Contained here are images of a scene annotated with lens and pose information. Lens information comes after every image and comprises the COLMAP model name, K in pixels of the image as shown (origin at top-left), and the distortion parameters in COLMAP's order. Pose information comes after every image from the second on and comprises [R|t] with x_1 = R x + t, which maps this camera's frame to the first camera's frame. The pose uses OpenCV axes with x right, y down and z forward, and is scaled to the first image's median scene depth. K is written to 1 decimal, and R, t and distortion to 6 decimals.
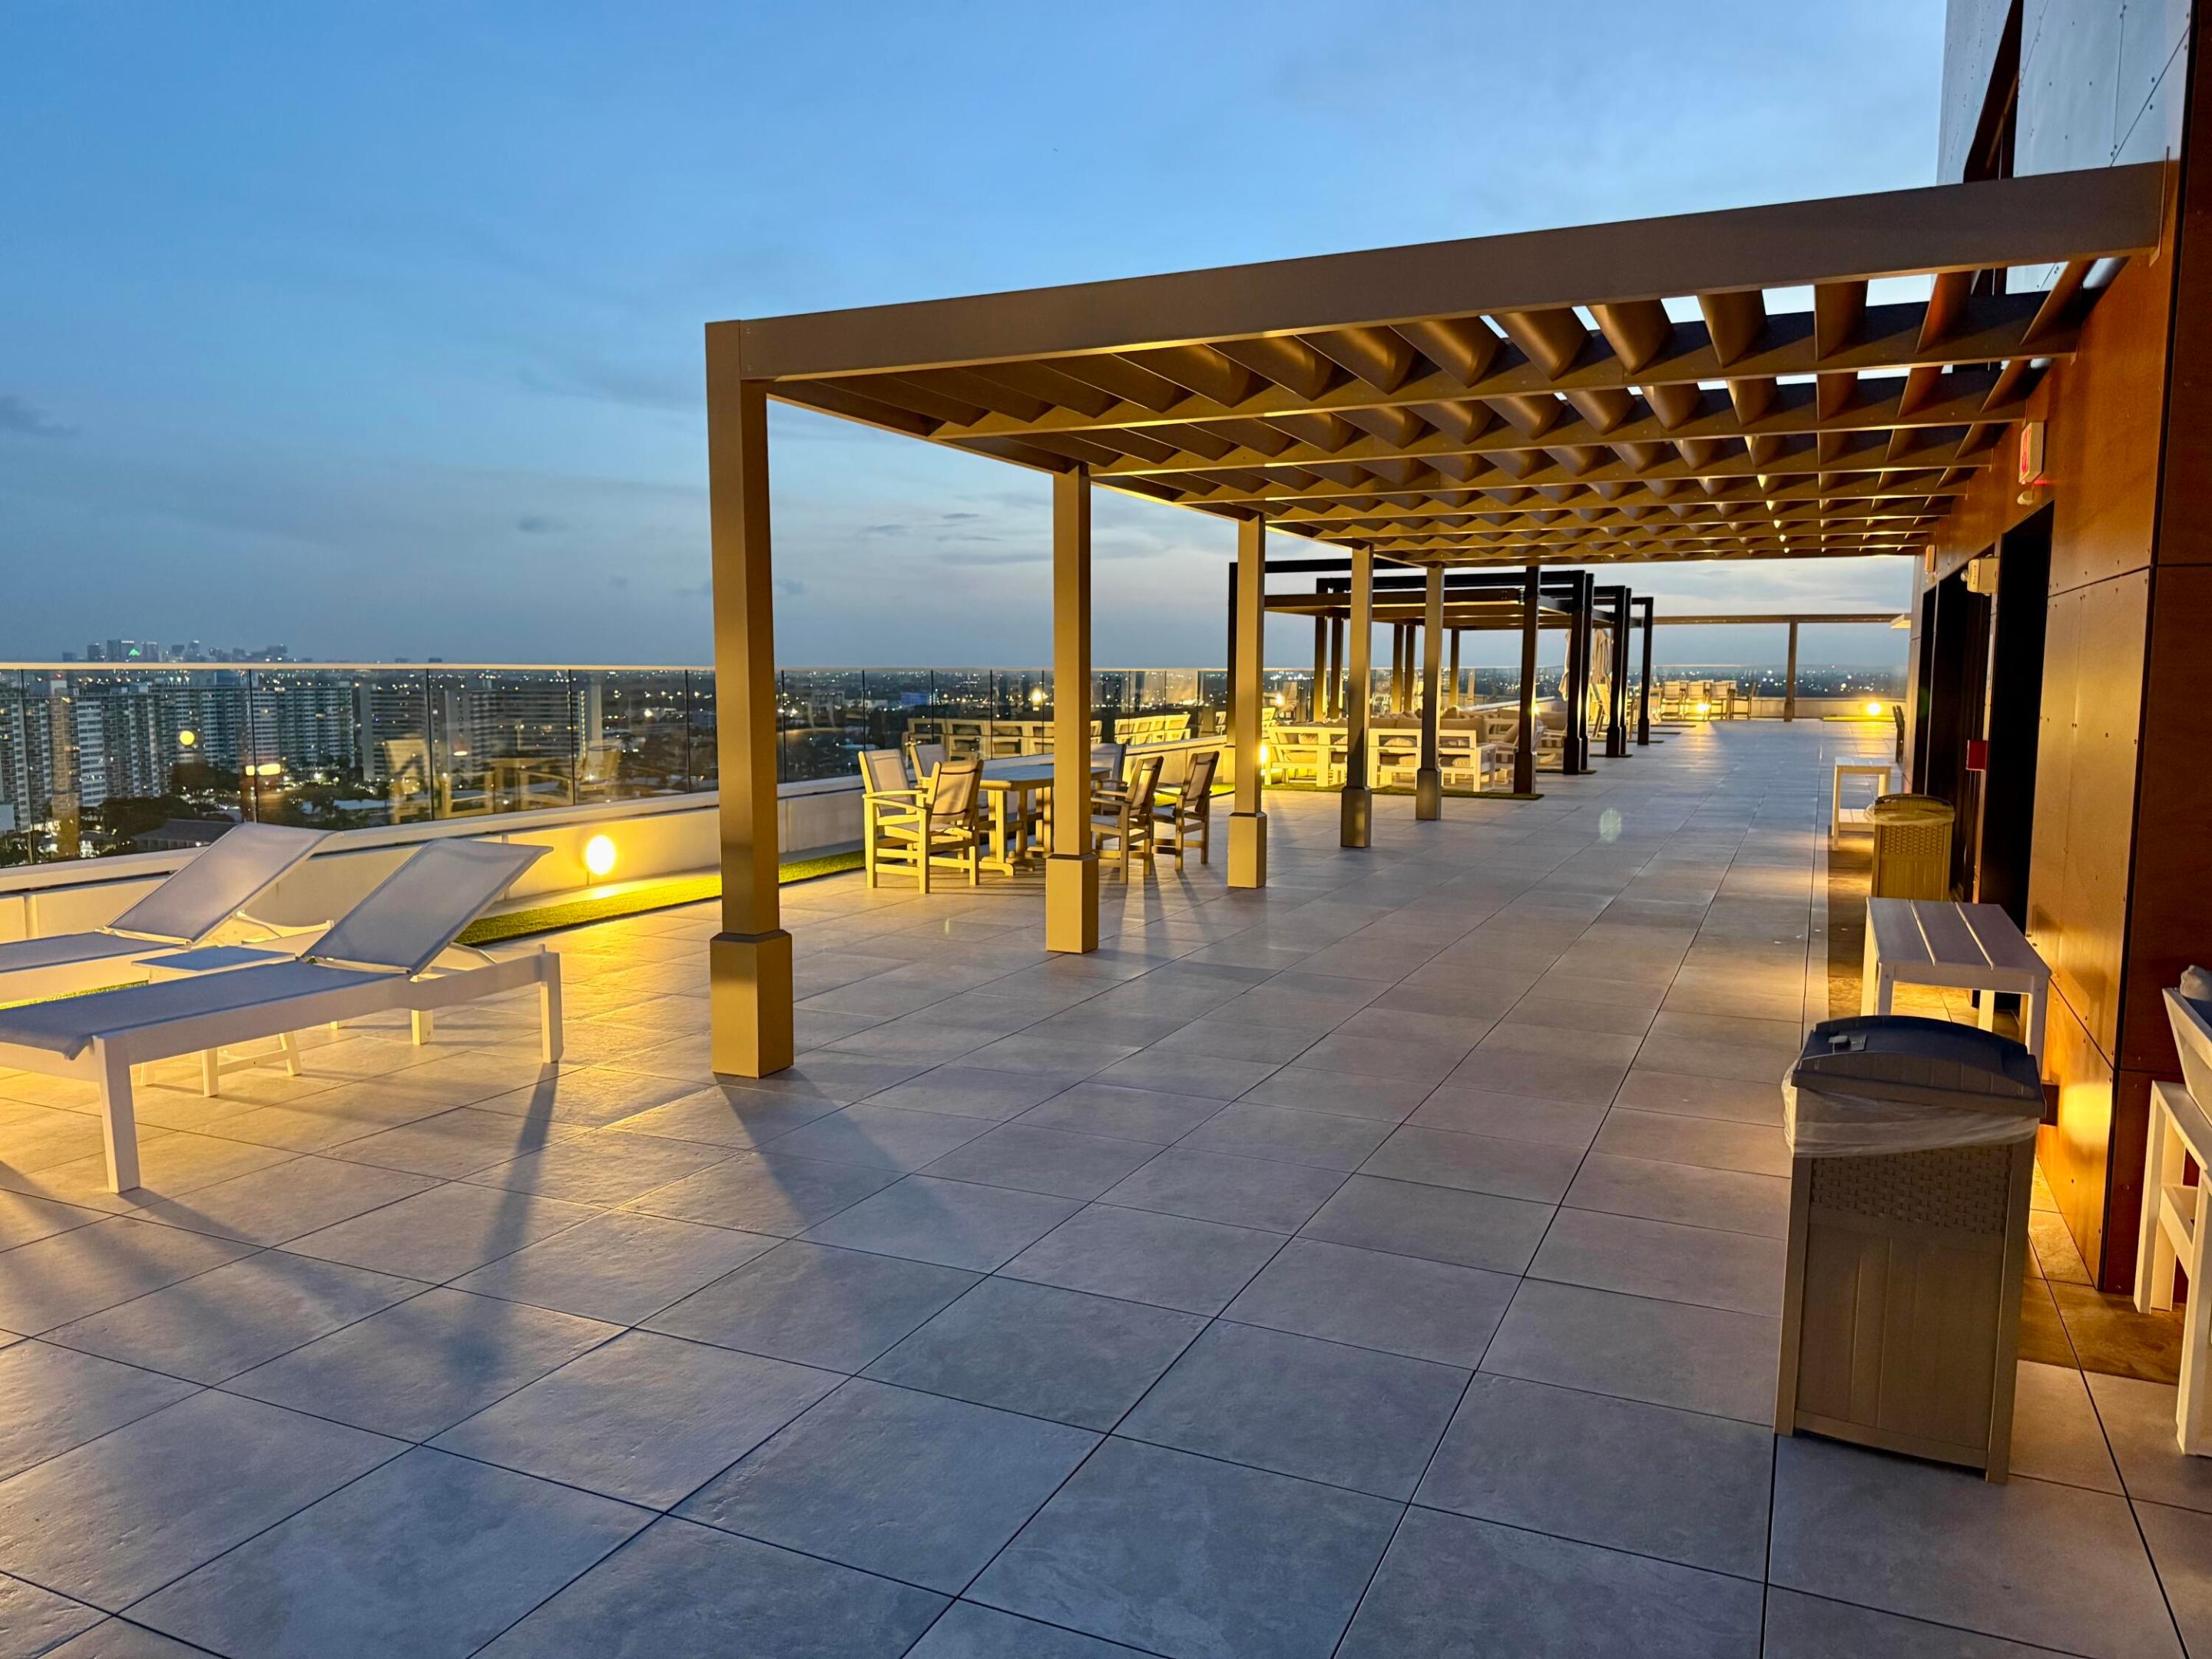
lens RADIAL K [[1528.0, 0, 1109.6], [0, 1528.0, 860.4], [0, 0, 1]] dist [0.083926, -0.000598]
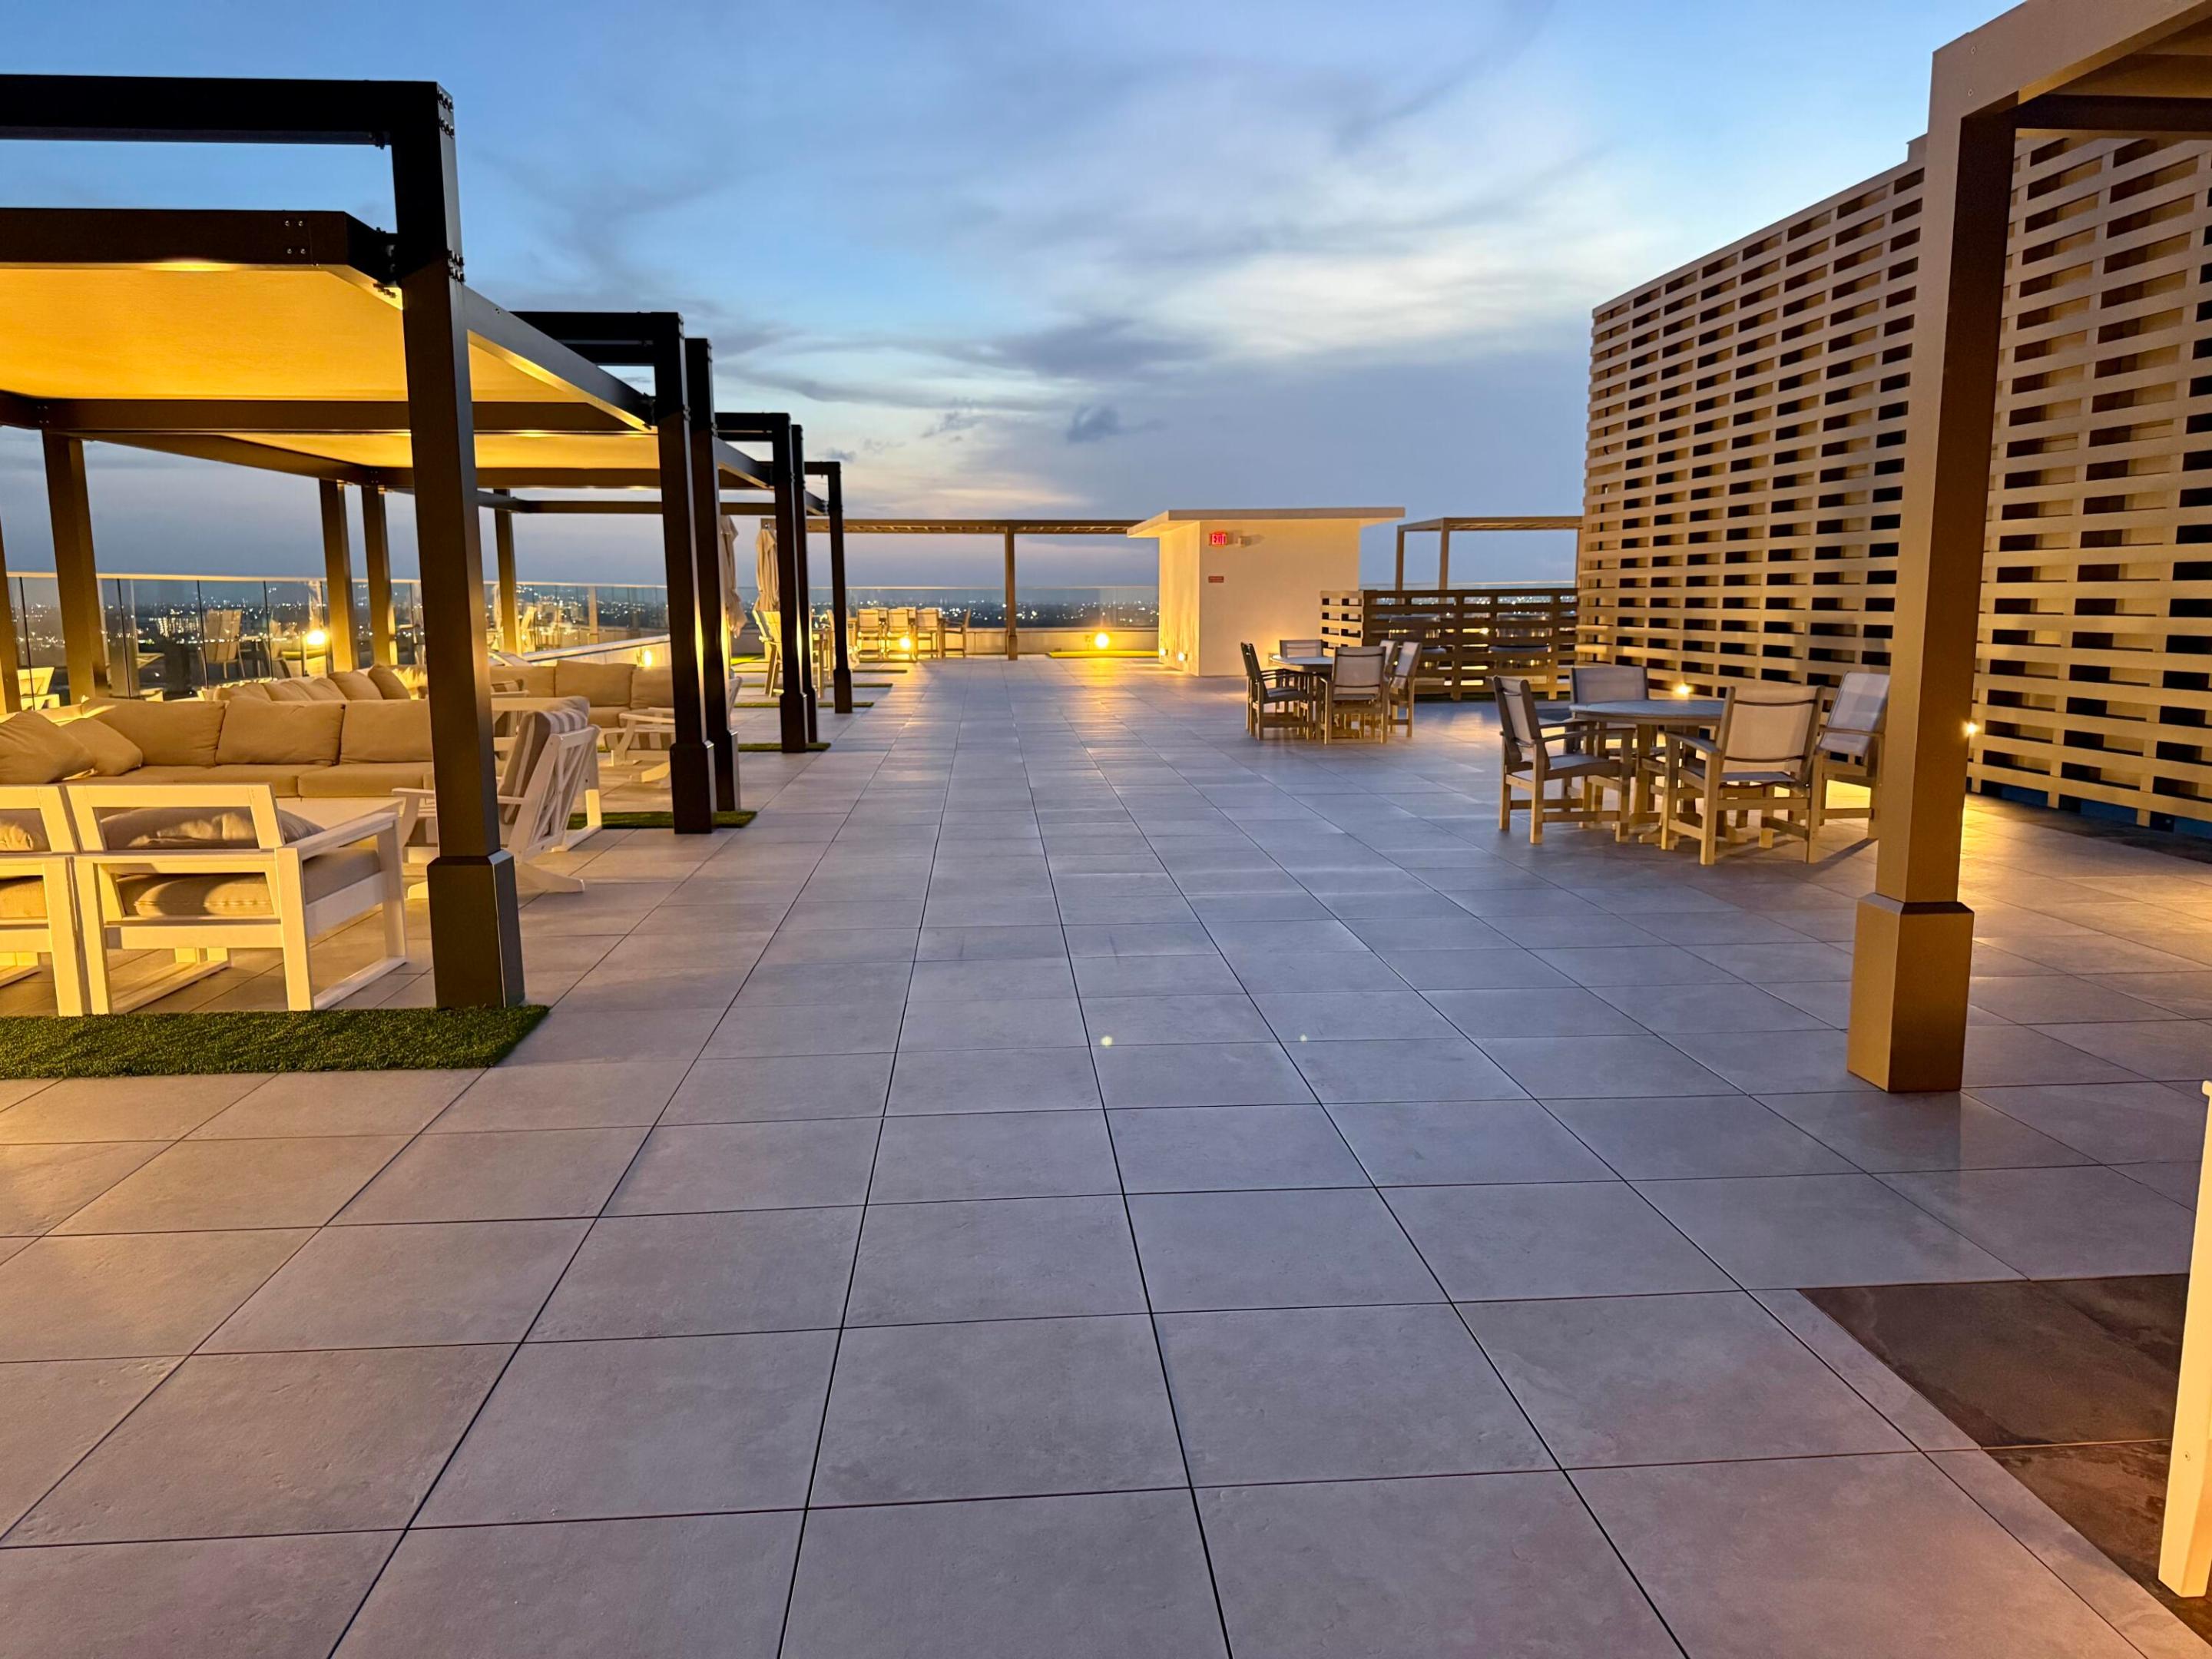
lens RADIAL K [[1566.2, 0, 1106.0], [0, 1566.2, 829.5], [0, 0, 1]] dist [-0.000835, -0.000951]
pose [[0.875457, -0.080074, 0.476616, 0.228524], [0.069636, 0.996788, 0.039557, -0.075665], [-0.478252, -0.001441, 0.878221, 0.675161]]
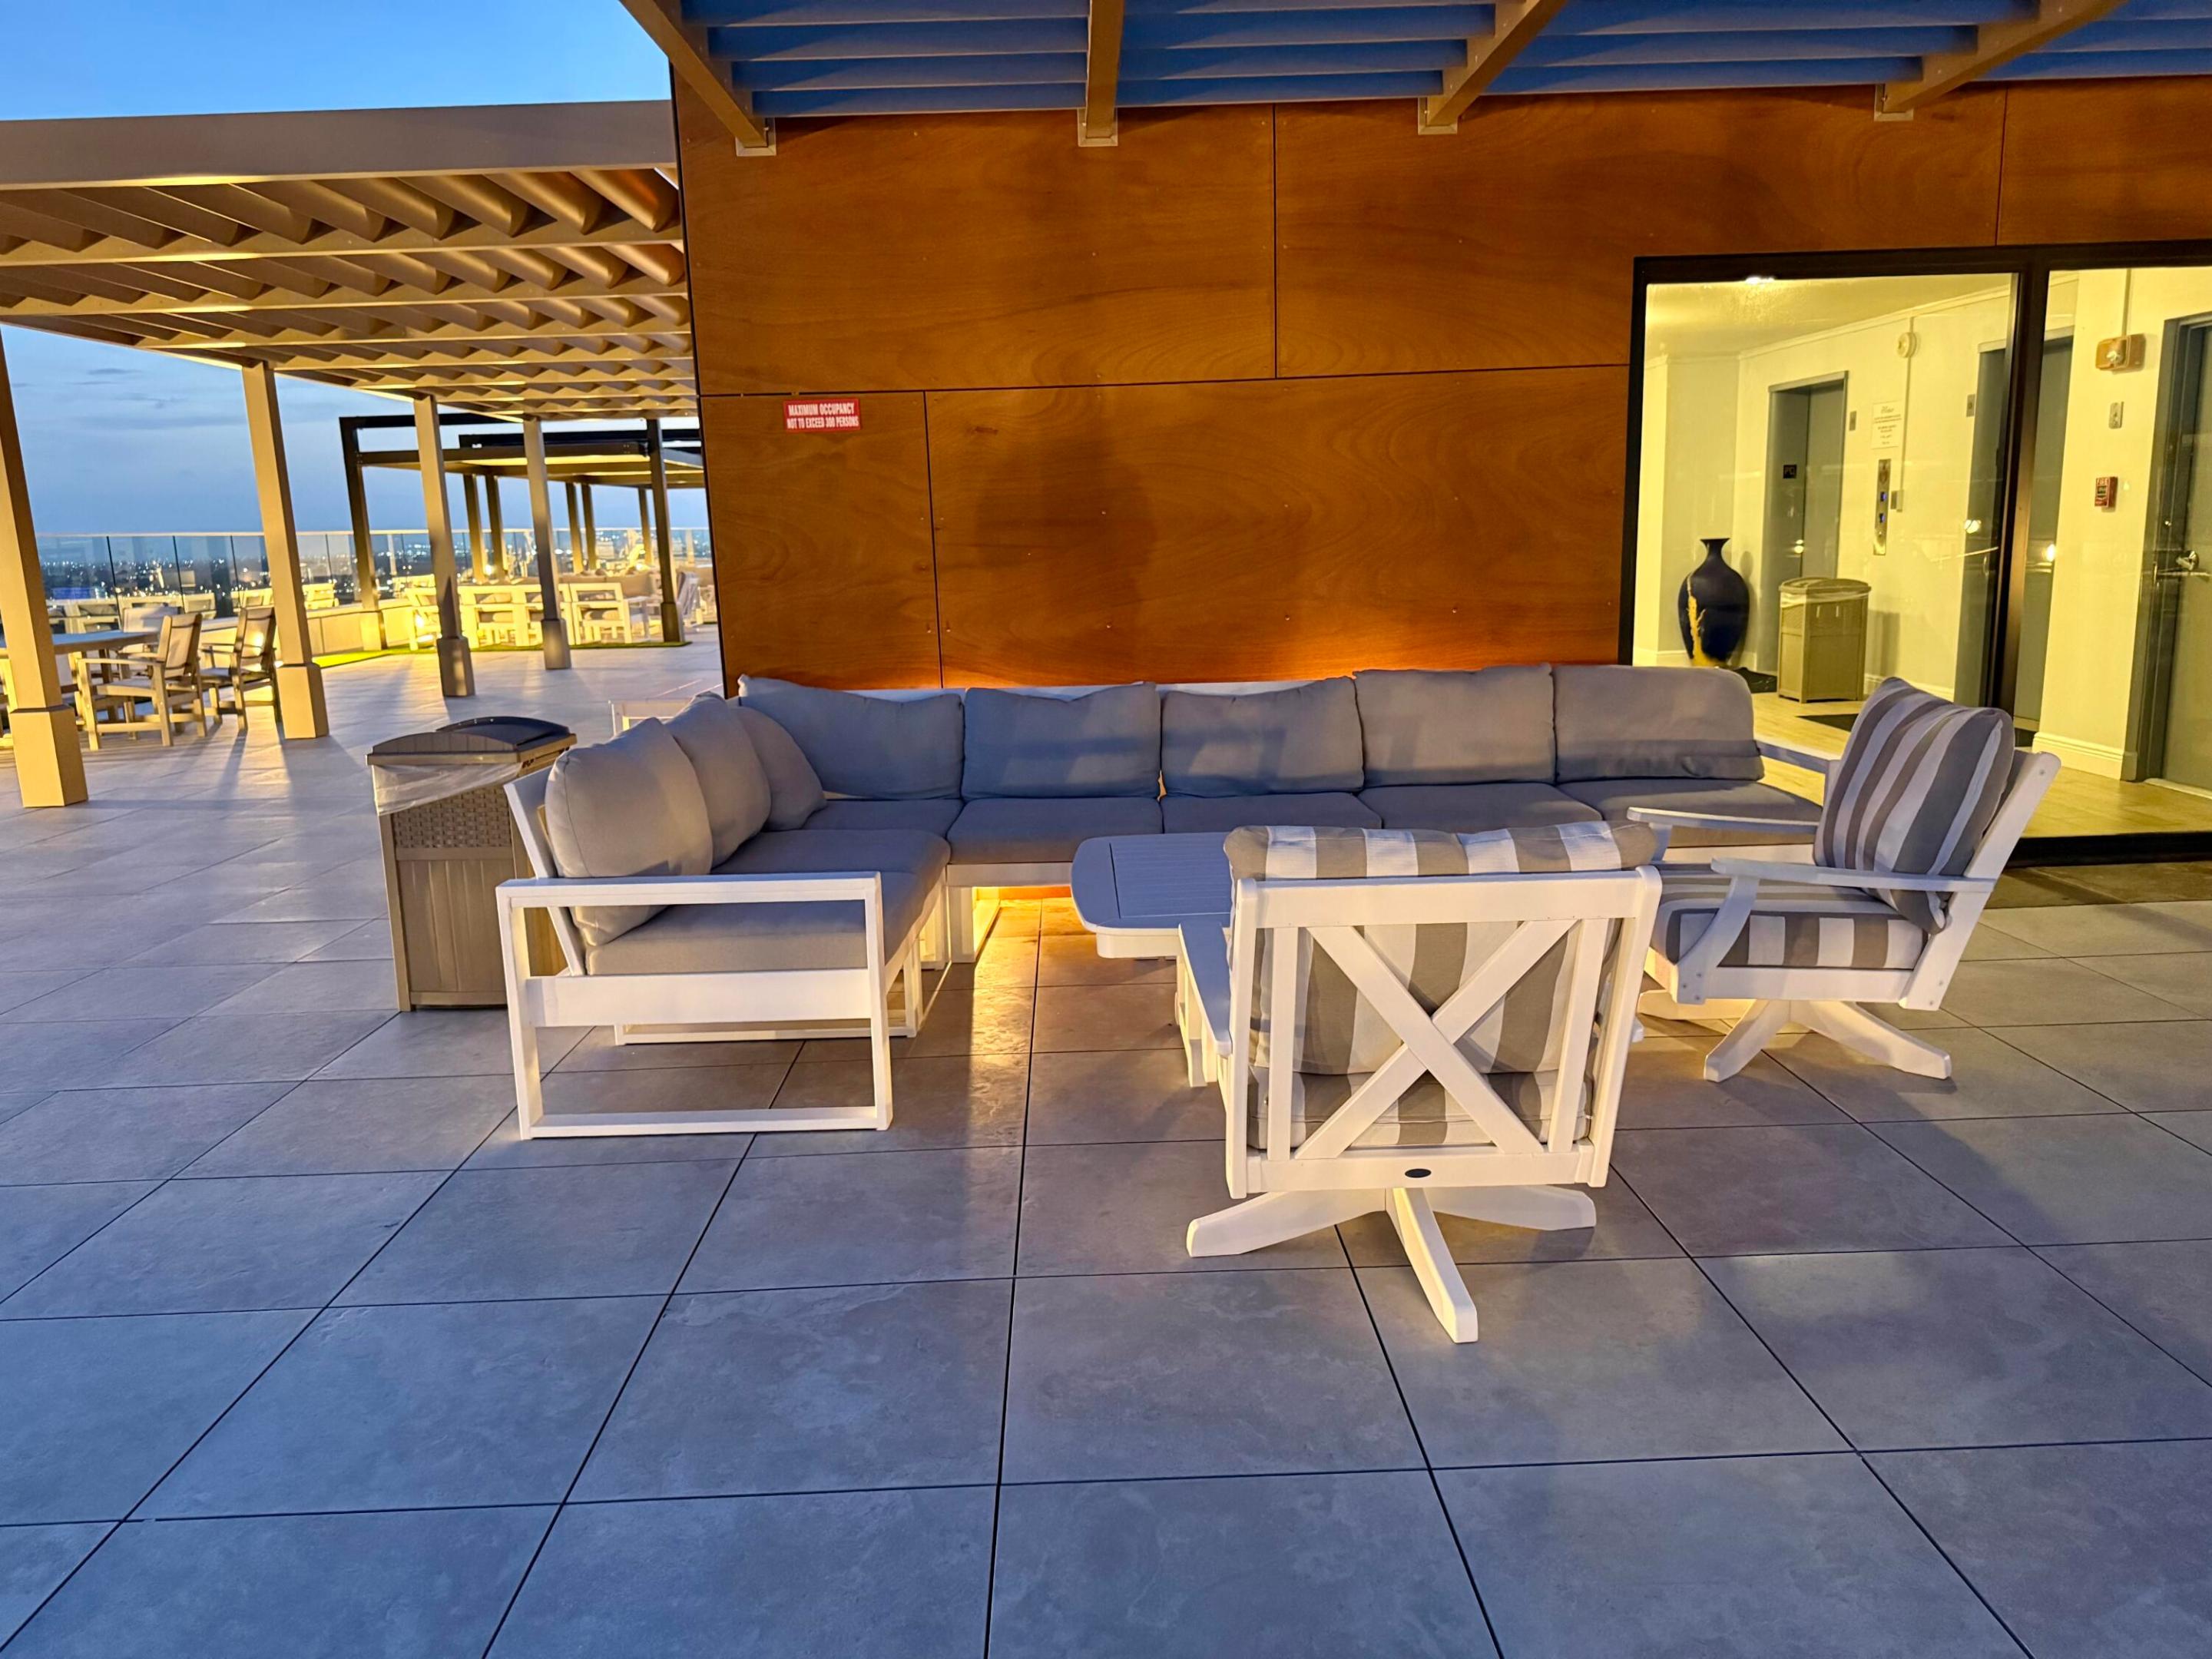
lens RADIAL K [[1566.2, 0, 1106.0], [0, 1566.2, 829.5], [0, 0, 1]] dist [-0.000835, -0.000951]
pose [[0.897547, -0.112715, 0.426268, 0.063628], [0.086456, 0.992996, 0.080529, 0.021811], [-0.432360, -0.035425, 0.901005, -0.084875]]
